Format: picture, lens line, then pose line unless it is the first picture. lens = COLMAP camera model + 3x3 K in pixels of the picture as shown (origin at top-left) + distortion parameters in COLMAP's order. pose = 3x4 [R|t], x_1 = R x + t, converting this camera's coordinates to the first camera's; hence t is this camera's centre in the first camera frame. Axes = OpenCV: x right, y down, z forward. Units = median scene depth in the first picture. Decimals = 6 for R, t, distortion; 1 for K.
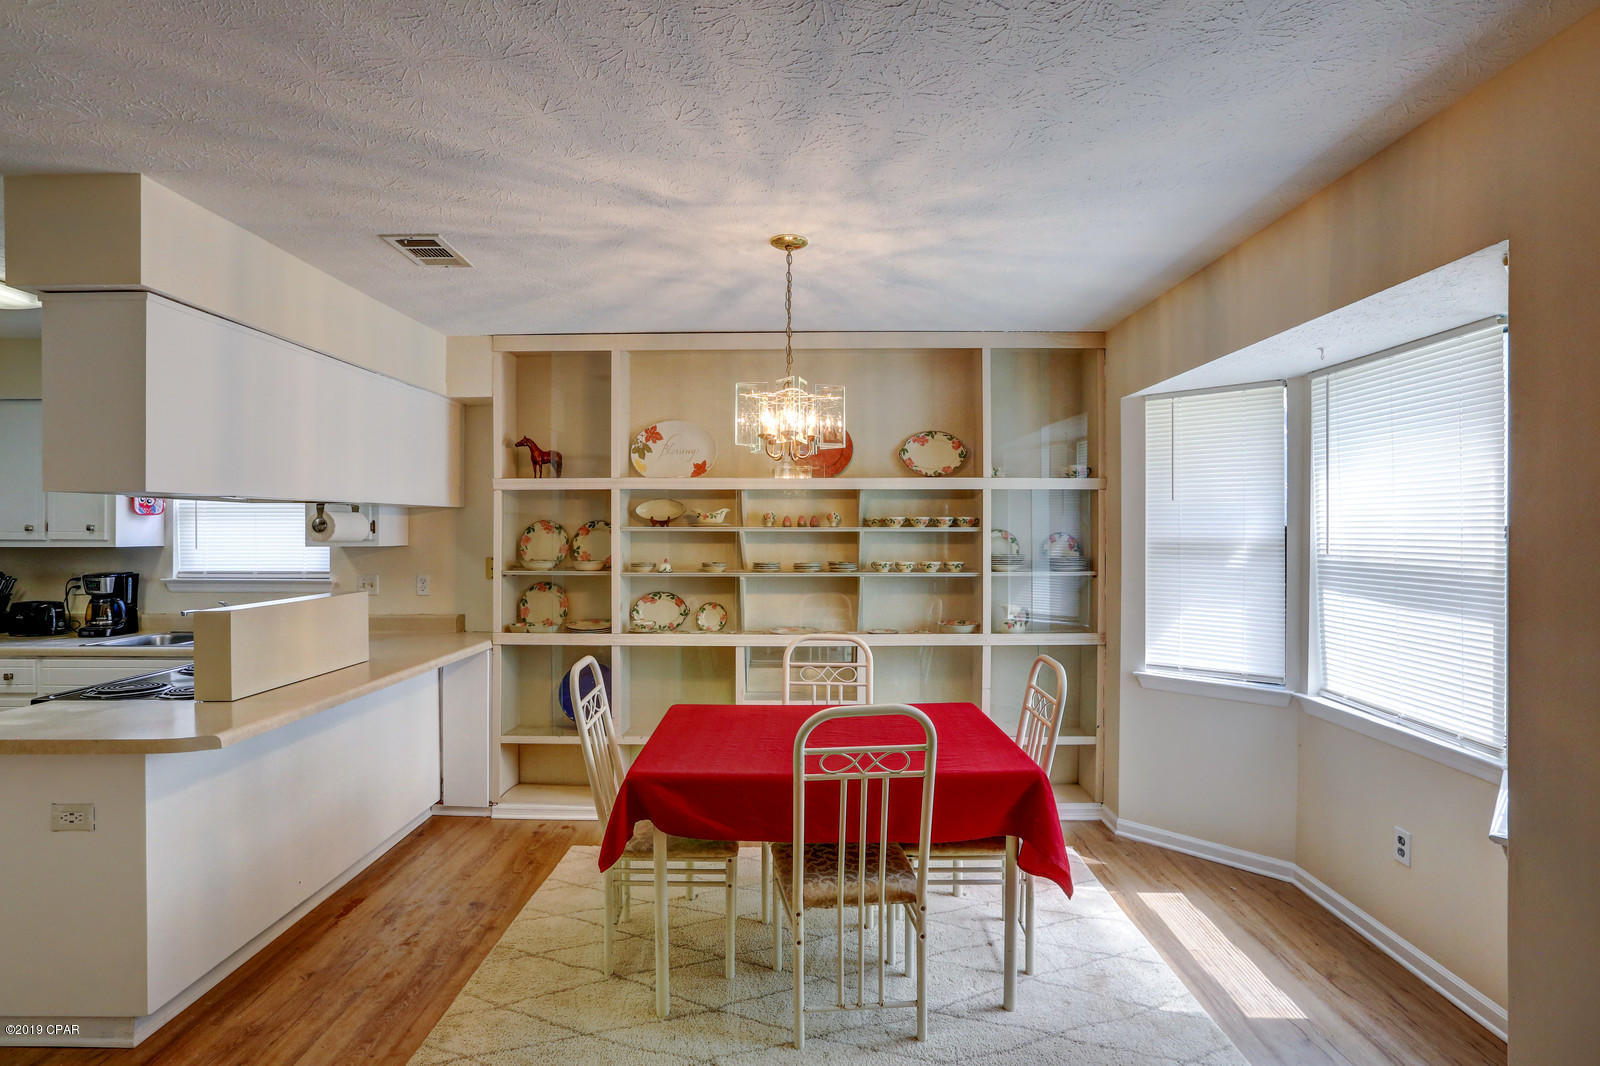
lens RADIAL K [[791.1, 0, 800.0], [0, 791.1, 533.0], [0, 0, 1]] dist [-0.023964, 0.000814]
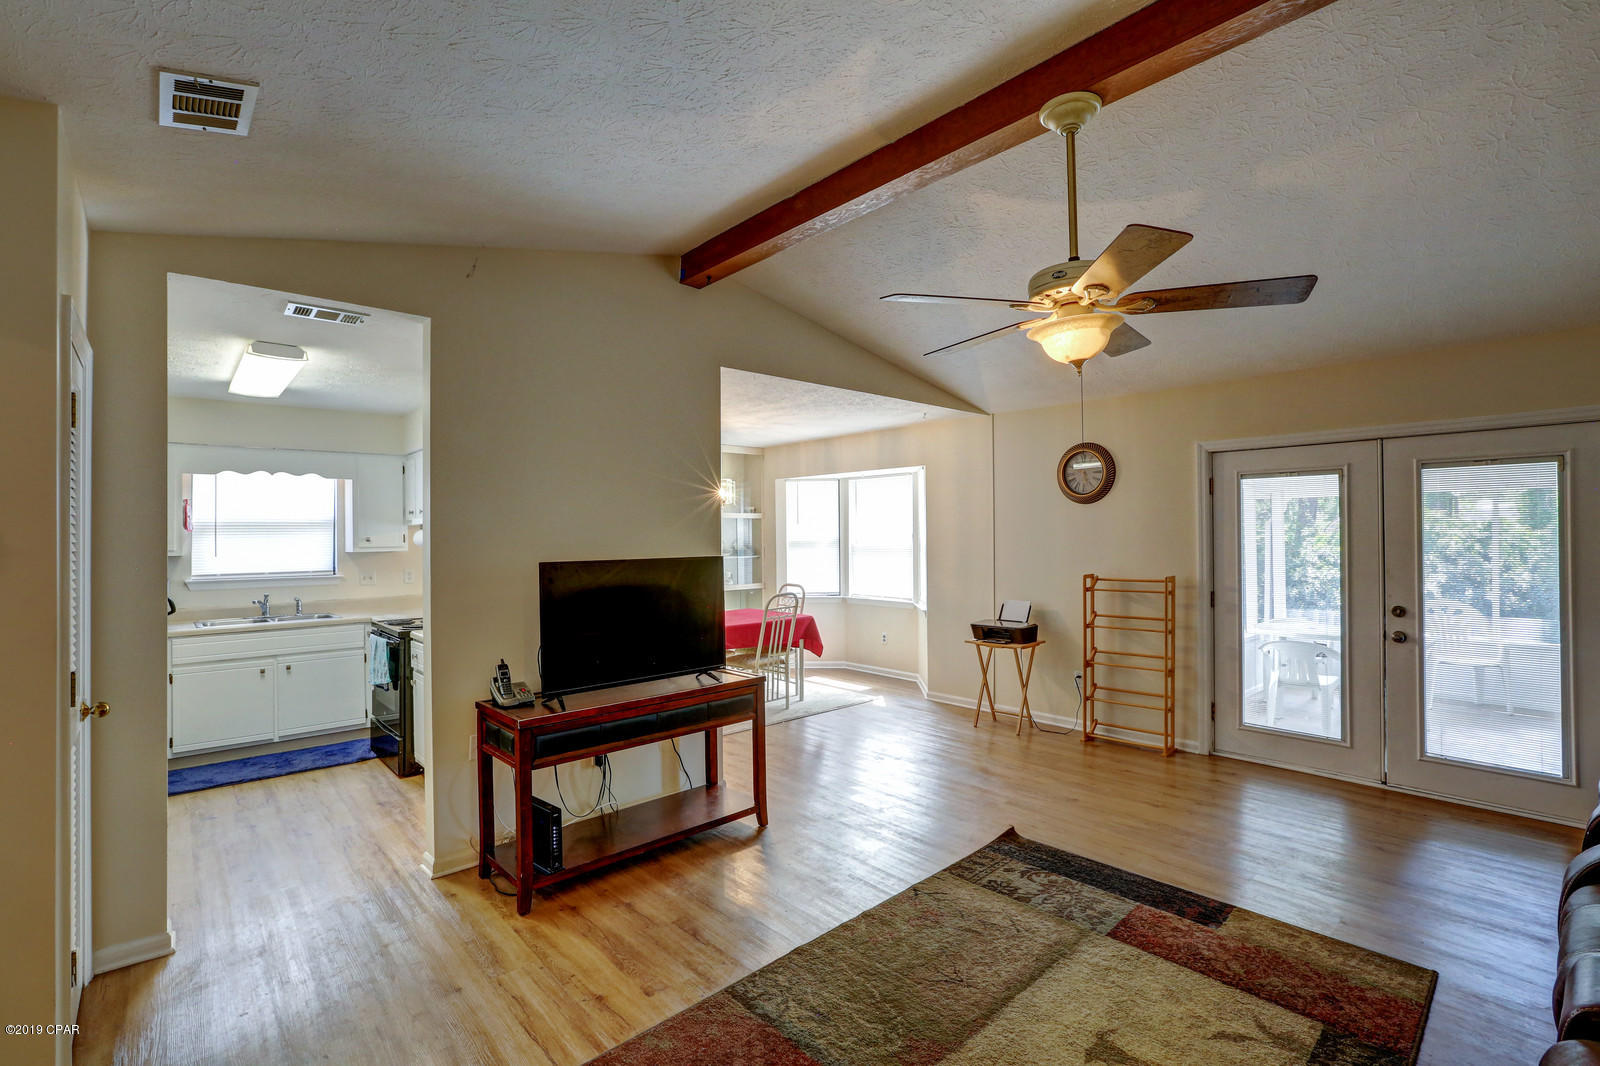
lens RADIAL K [[727.4, 0, 800.7], [0, 727.4, 528.8], [0, 0, 1]] dist [-0.056371, 0.023461]
pose [[0.733113, -0.001404, 0.680106, -0.909247], [0.014109, 0.999814, -0.013144, 0.003251], [-0.679961, 0.019231, 0.732996, -0.572470]]
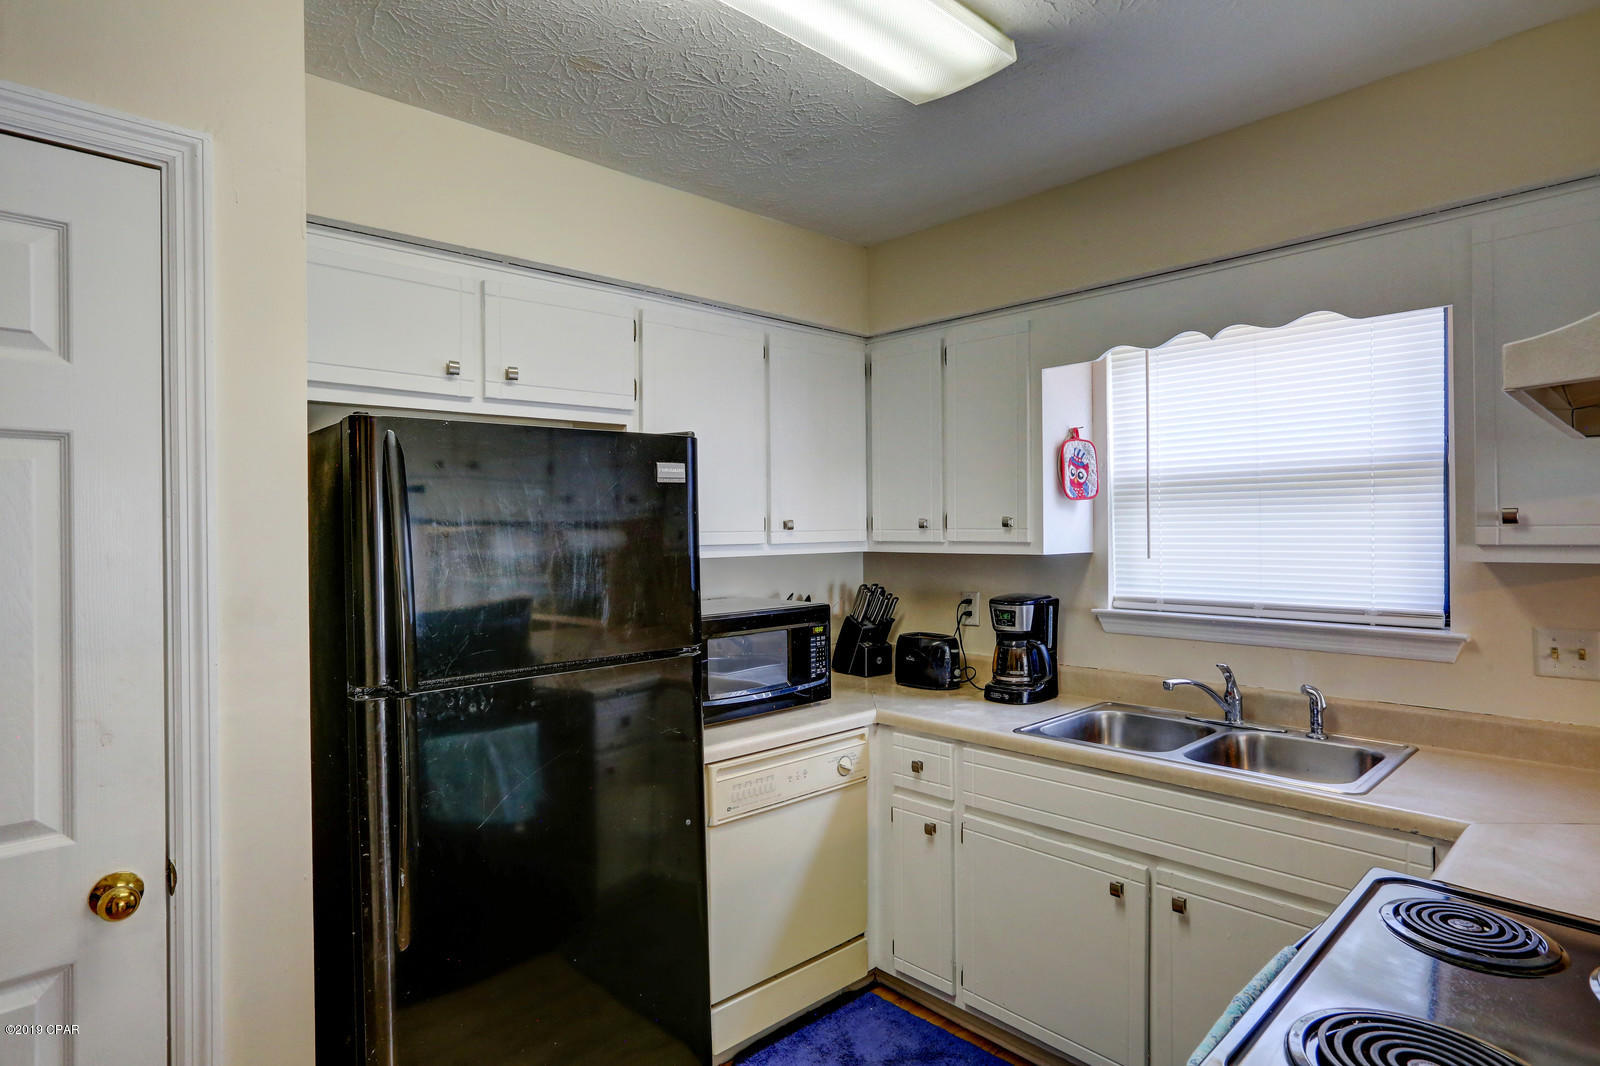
lens RADIAL K [[868.6, 0, 806.6], [0, 868.6, 527.5], [0, 0, 1]] dist [-0.004653, 0.000344]
pose [[0.701675, -0.006281, -0.712469, -0.529250], [0.005162, 0.999980, -0.003732, -0.001262], [0.712478, -0.001059, 0.701694, 0.406132]]
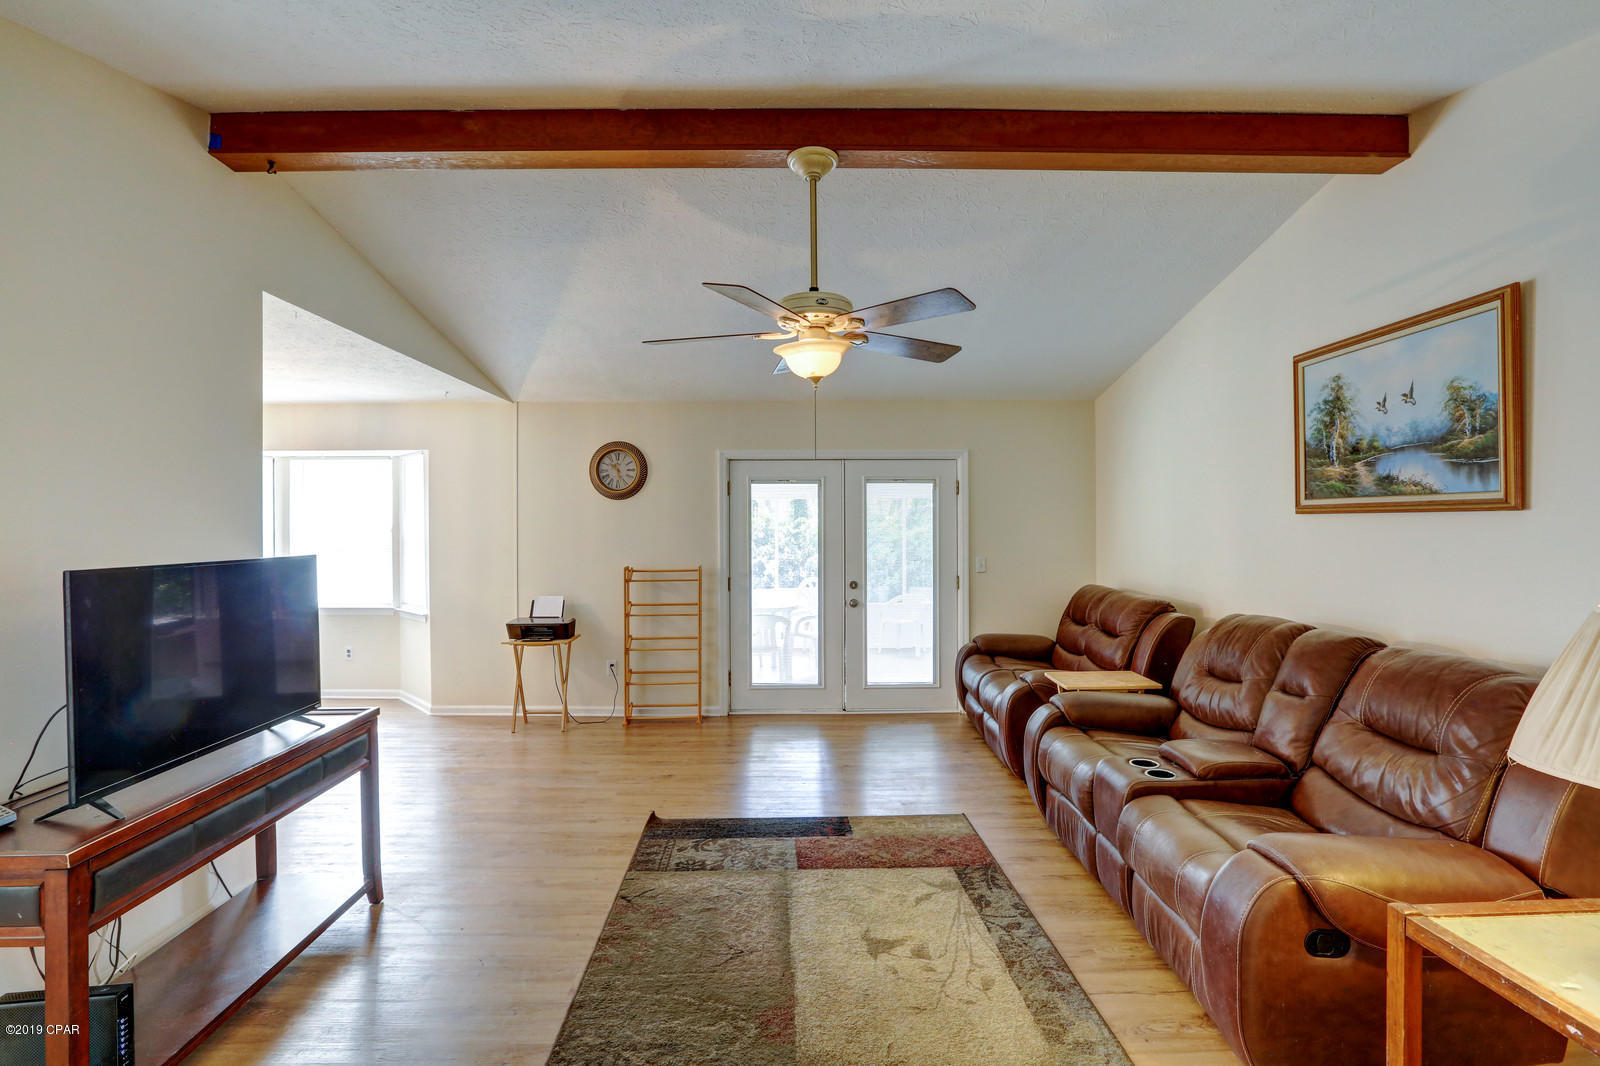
lens RADIAL K [[728.1, 0, 793.2], [0, 728.1, 526.9], [0, 0, 1]] dist [-0.058934, 0.023278]
pose [[-0.041954, 0.000610, 0.999119, -1.037828], [0.010854, 0.999941, -0.000154, 0.003627], [-0.999061, 0.010838, -0.041958, -0.232166]]
